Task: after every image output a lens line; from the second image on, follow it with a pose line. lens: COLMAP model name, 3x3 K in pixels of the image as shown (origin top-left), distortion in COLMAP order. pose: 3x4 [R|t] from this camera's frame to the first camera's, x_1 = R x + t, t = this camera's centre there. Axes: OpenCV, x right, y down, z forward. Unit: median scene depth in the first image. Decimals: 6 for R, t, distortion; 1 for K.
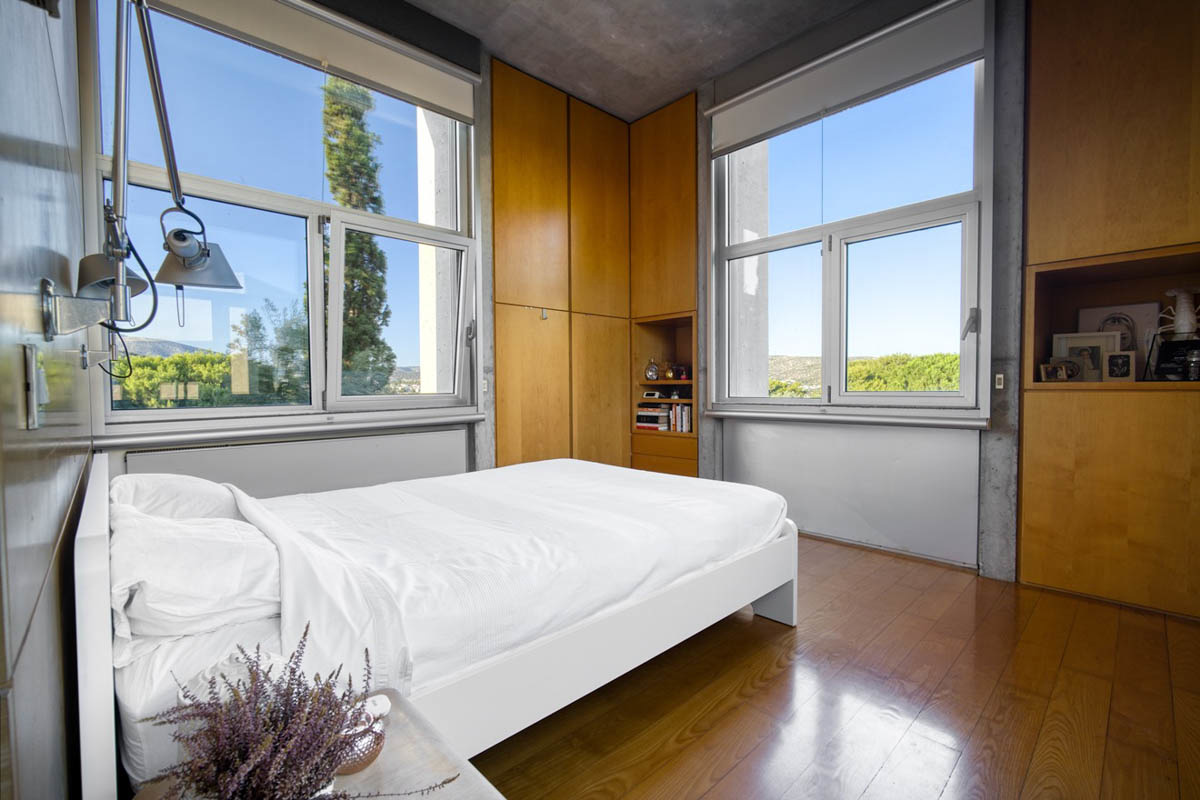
lens RADIAL K [[525.5, 0, 600.0], [0, 525.5, 400.0], [0, 0, 1]] dist [0.000751, 0.000168]
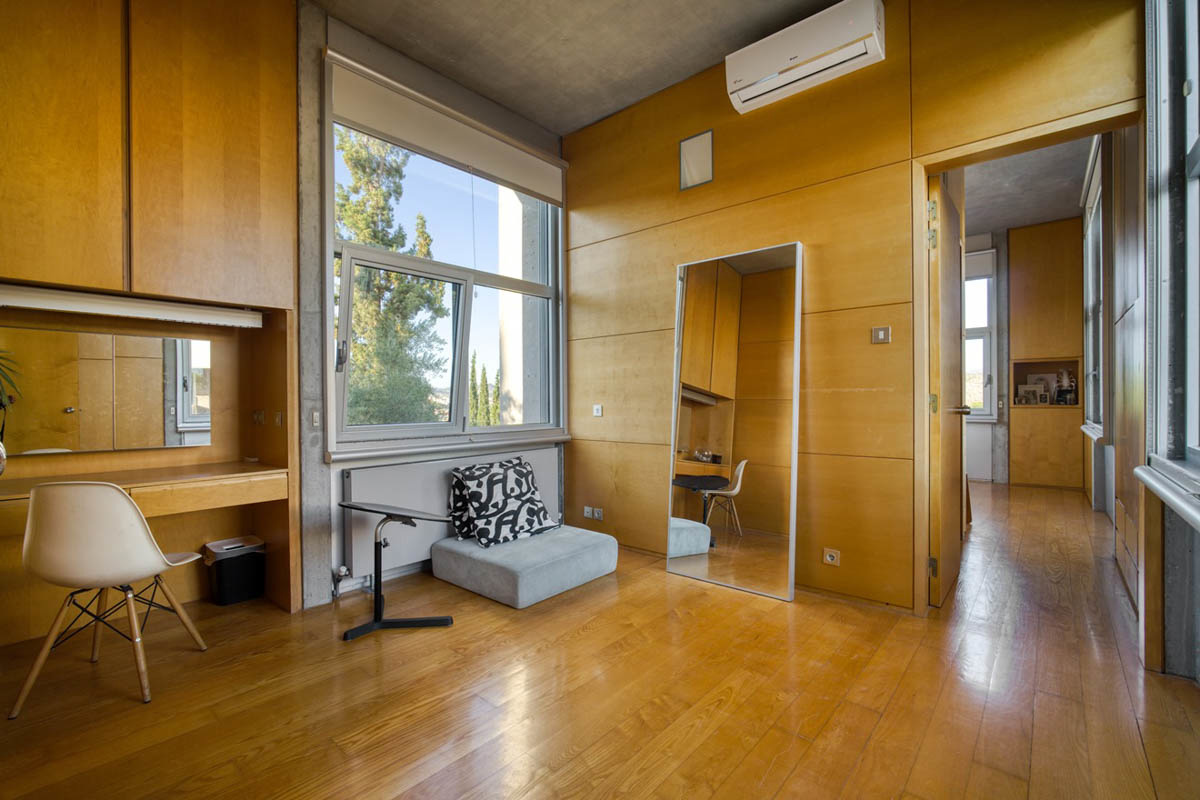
lens RADIAL K [[497.6, 0, 595.9], [0, 497.6, 407.8], [0, 0, 1]] dist [-0.014795, 0.000546]
pose [[0.997603, 0.001128, 0.069184, -1.355446], [0.000716, 0.999645, -0.026618, 0.043310], [-0.069189, 0.026604, 0.997249, -1.238638]]
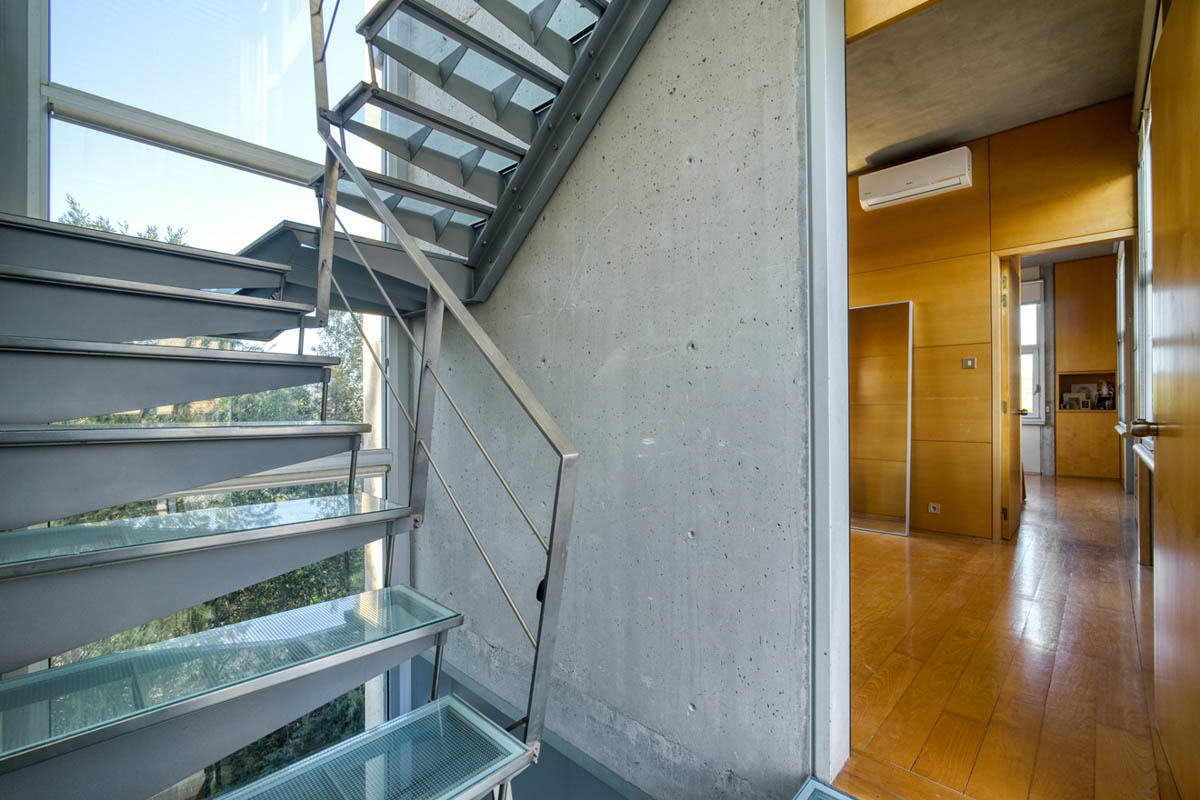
lens RADIAL K [[517.5, 0, 596.7], [0, 517.5, 409.9], [0, 0, 1]] dist [-0.000438, -0.000384]
pose [[0.999143, 0.003254, 0.041254, -1.968782], [-0.001824, 0.999398, -0.034654, 0.076550], [-0.041342, 0.034549, 0.998548, -1.877086]]
